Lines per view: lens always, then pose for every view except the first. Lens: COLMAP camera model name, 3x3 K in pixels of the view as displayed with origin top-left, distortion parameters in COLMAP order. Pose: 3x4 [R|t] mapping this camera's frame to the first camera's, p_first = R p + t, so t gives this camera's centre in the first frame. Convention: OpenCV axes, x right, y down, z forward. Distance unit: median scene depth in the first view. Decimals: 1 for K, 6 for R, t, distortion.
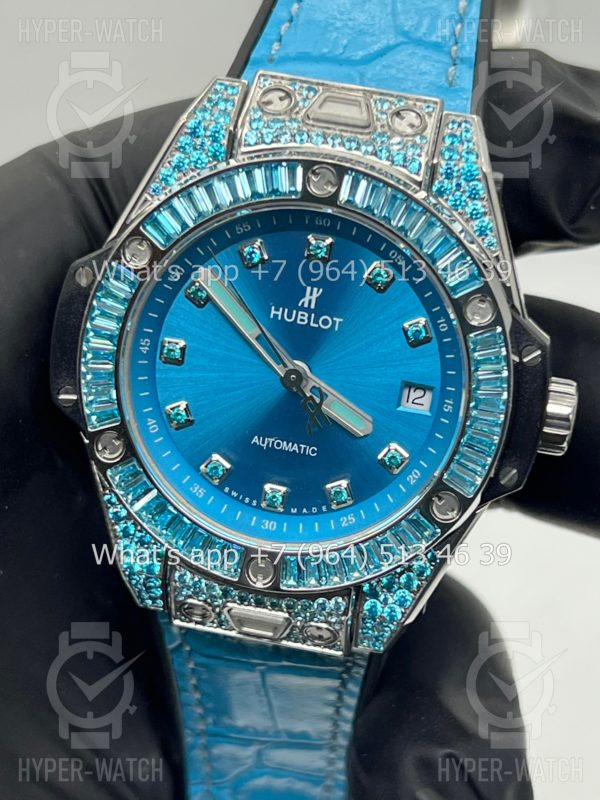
lens RADIAL K [[1805.0, 0, 303.4], [0, 1805.0, 410.9], [0, 0, 1]] dist [0.236714, 0.000000]
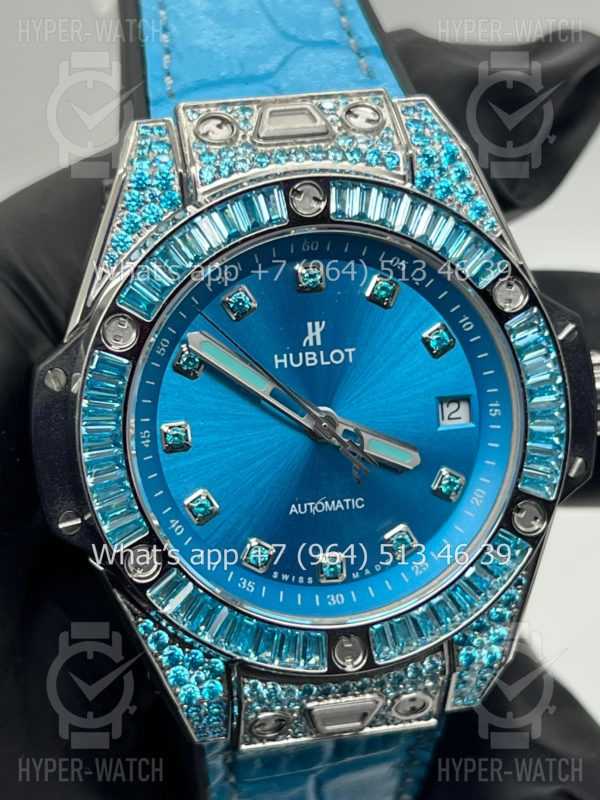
lens RADIAL K [[1805.0, 0, 285.7], [0, 1805.0, 395.9], [0, 0, 1]] dist [0.236714, 0.000000]
pose [[0.925878, -0.261972, 0.272251, -0.255266], [0.281292, 0.959026, -0.033808, -0.007980], [-0.252239, 0.107884, 0.961632, 0.160944]]
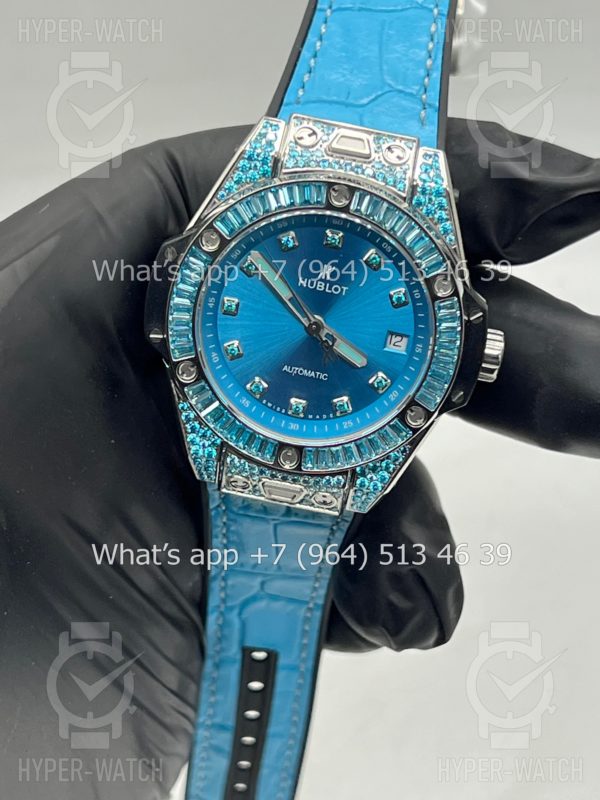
lens RADIAL K [[1805.0, 0, 297.6], [0, 1805.0, 393.1], [0, 0, 1]] dist [0.236714, 0.000000]
pose [[0.997063, 0.015386, 0.075022, -0.127367], [-0.020404, 0.997572, 0.066587, -0.062023], [-0.073815, -0.067922, 0.994956, -0.459470]]
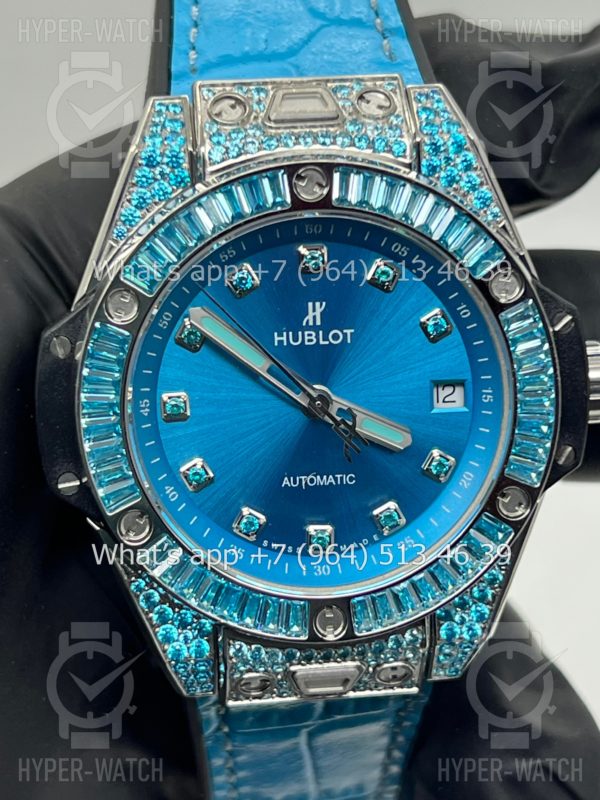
lens RADIAL K [[1805.0, 0, 297.8], [0, 1805.0, 397.9], [0, 0, 1]] dist [0.236714, 0.000000]
pose [[0.954157, -0.224389, 0.198074, -0.192105], [0.228387, 0.973567, 0.002730, -0.026020], [-0.193451, 0.042633, 0.980183, 0.115601]]
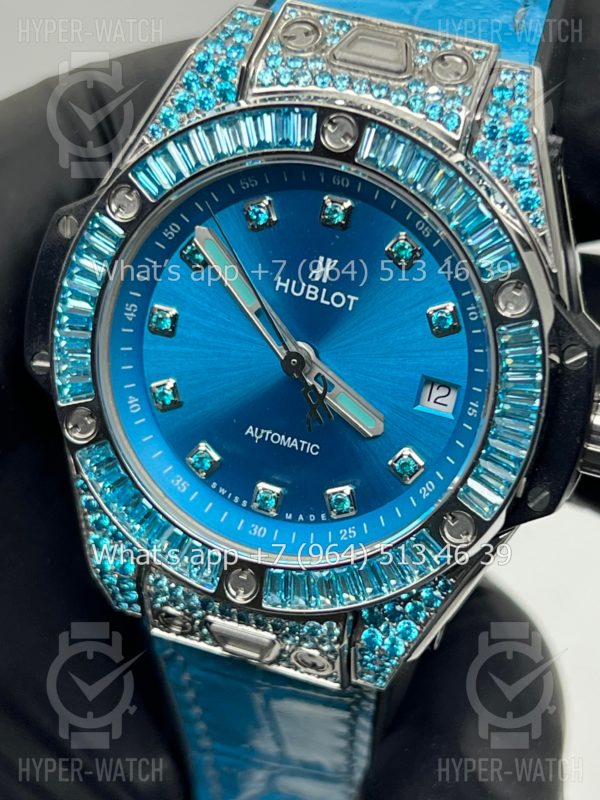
lens RADIAL K [[1805.0, 0, 304.8], [0, 1805.0, 397.0], [0, 0, 1]] dist [0.236714, 0.000000]
pose [[0.989975, 0.078188, -0.117623, 0.100097], [-0.076589, 0.996899, 0.018059, -0.017587], [0.118670, -0.008869, 0.992894, 0.152479]]
